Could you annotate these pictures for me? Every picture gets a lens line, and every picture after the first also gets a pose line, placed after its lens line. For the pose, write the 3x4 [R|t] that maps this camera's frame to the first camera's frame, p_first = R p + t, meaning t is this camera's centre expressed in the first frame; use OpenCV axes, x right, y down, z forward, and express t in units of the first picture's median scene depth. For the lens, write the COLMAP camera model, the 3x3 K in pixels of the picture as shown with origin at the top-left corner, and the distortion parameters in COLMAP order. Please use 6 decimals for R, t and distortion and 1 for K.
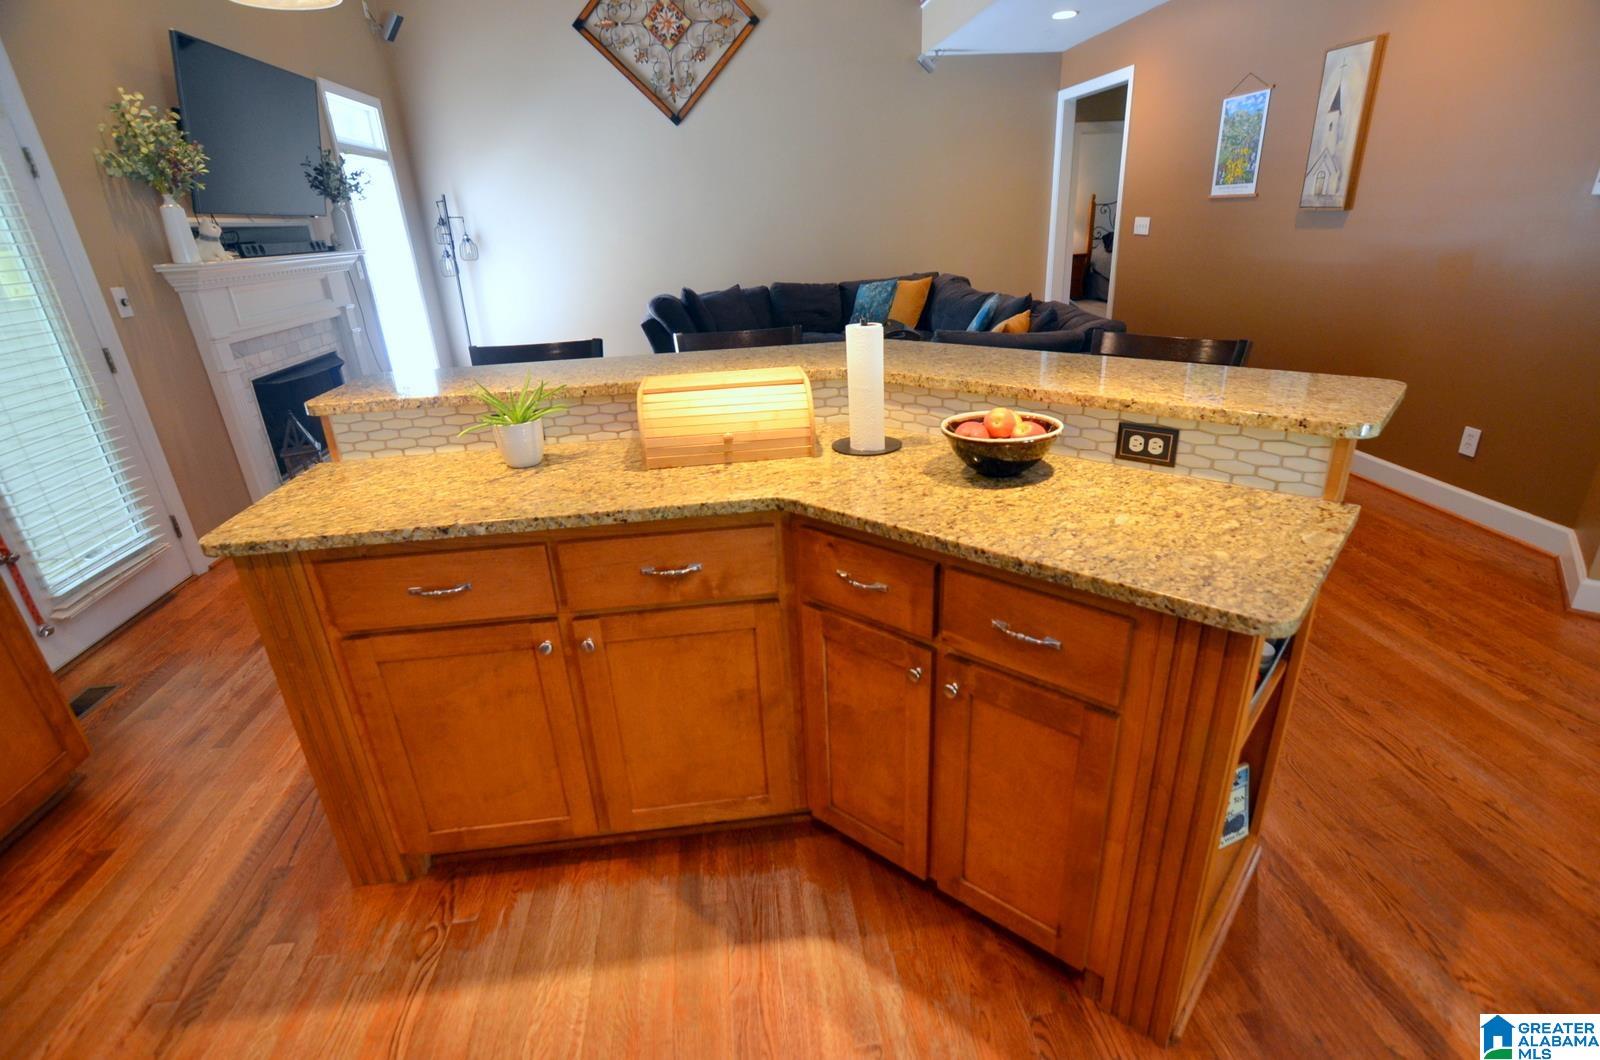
lens RADIAL K [[770.6, 0, 805.5], [0, 770.6, 547.4], [0, 0, 1]] dist [-0.024747, 0.002798]
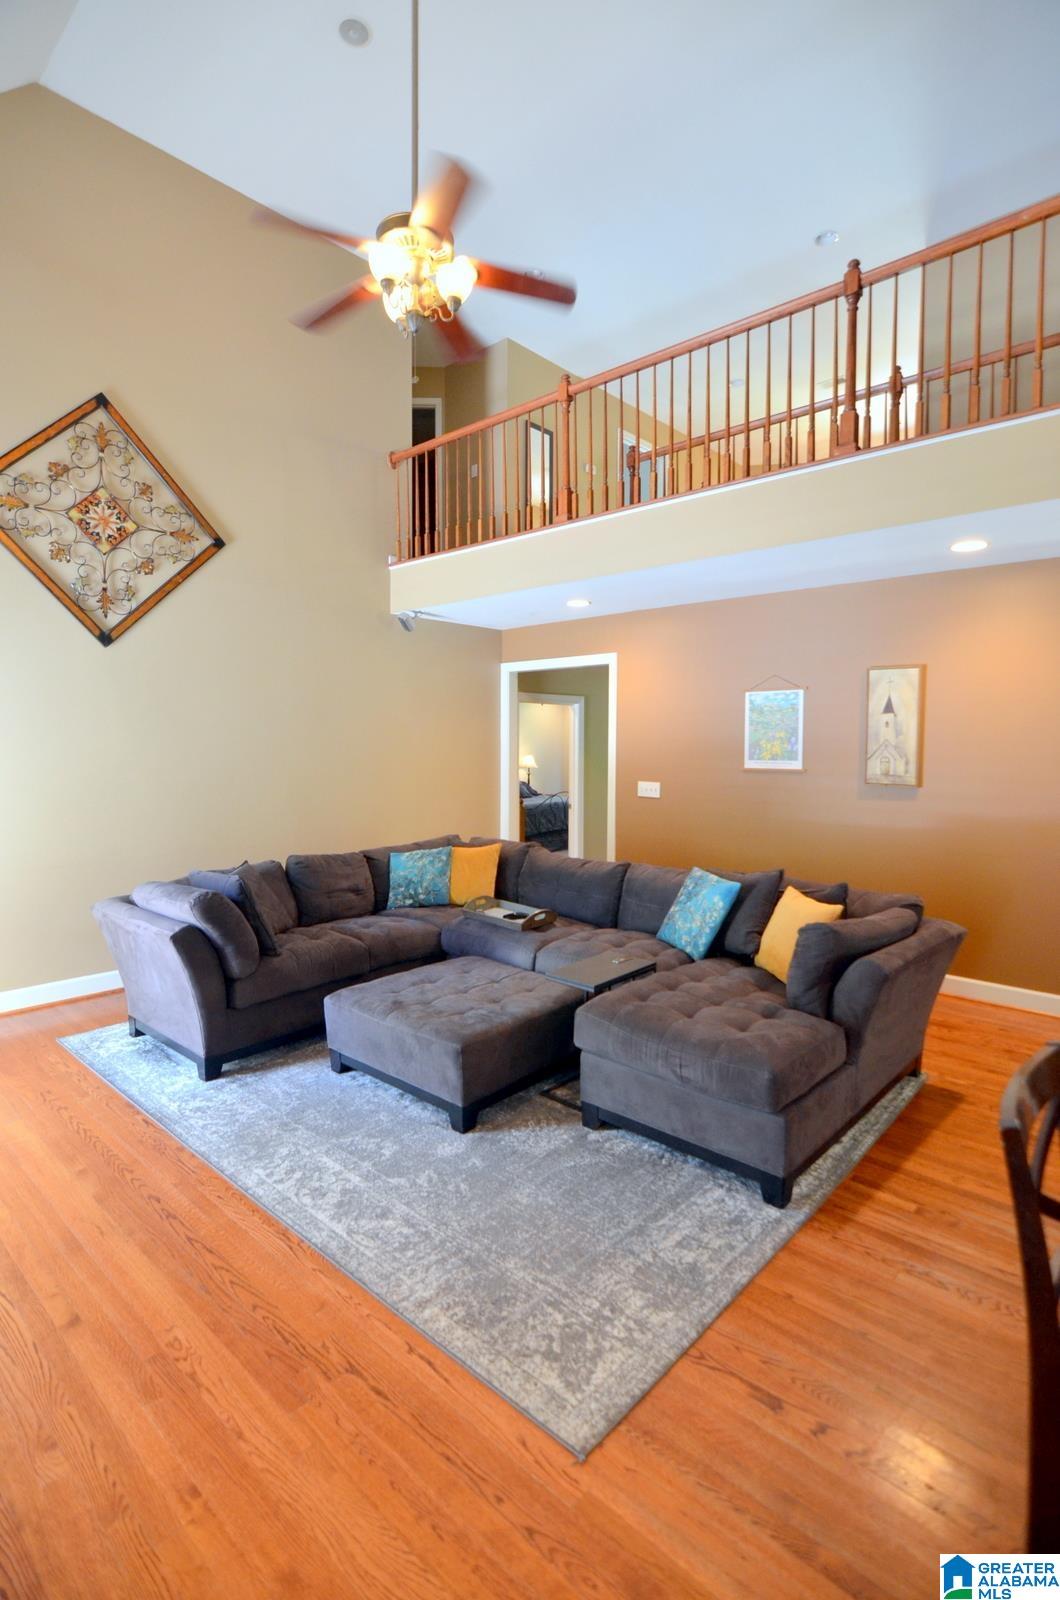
lens RADIAL K [[770.6, 0, 532.0], [0, 770.6, 795.5], [0, 0, 1]] dist [-0.024747, 0.002798]
pose [[0.749380, 0.002429, 0.662136, -0.495808], [0.228699, 0.937502, -0.262272, -0.211503], [-0.621391, 0.347971, 0.701990, 0.440856]]
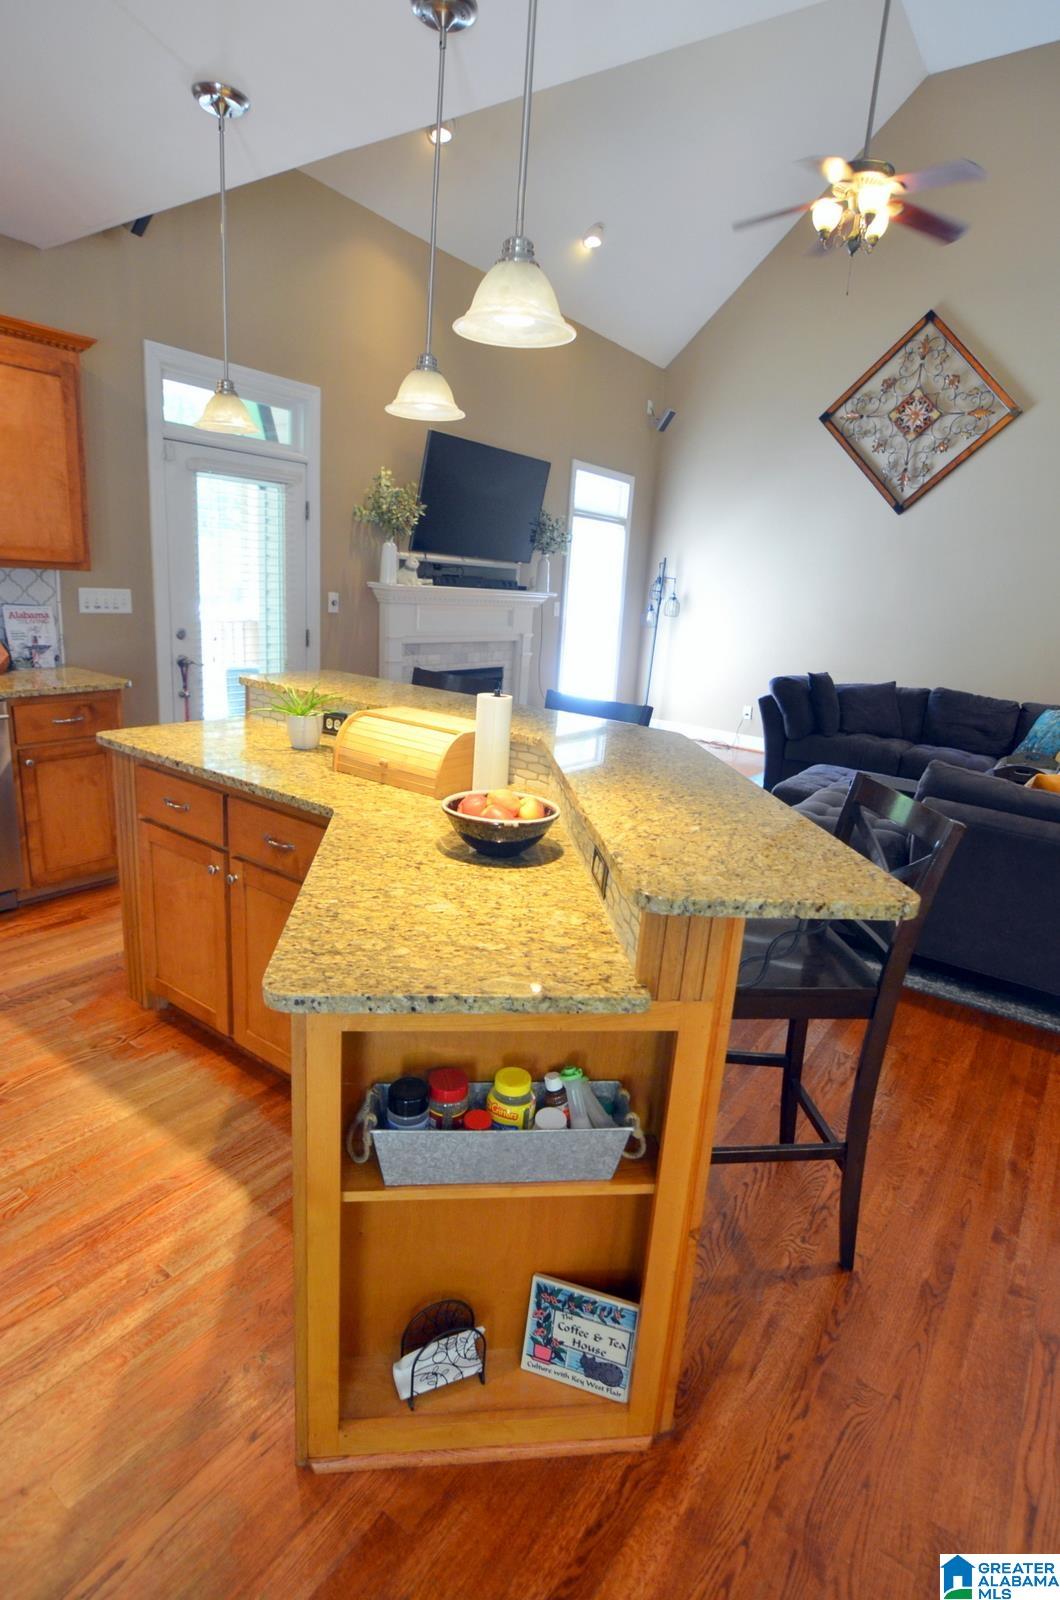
lens RADIAL K [[821.1, 0, 541.8], [0, 821.1, 792.0], [0, 0, 1]] dist [-0.022398, 0.001307]
pose [[0.741396, 0.263894, -0.617003, 0.318460], [-0.360405, 0.932162, -0.034377, -0.052555], [0.566075, 0.247858, 0.786210, 0.056049]]
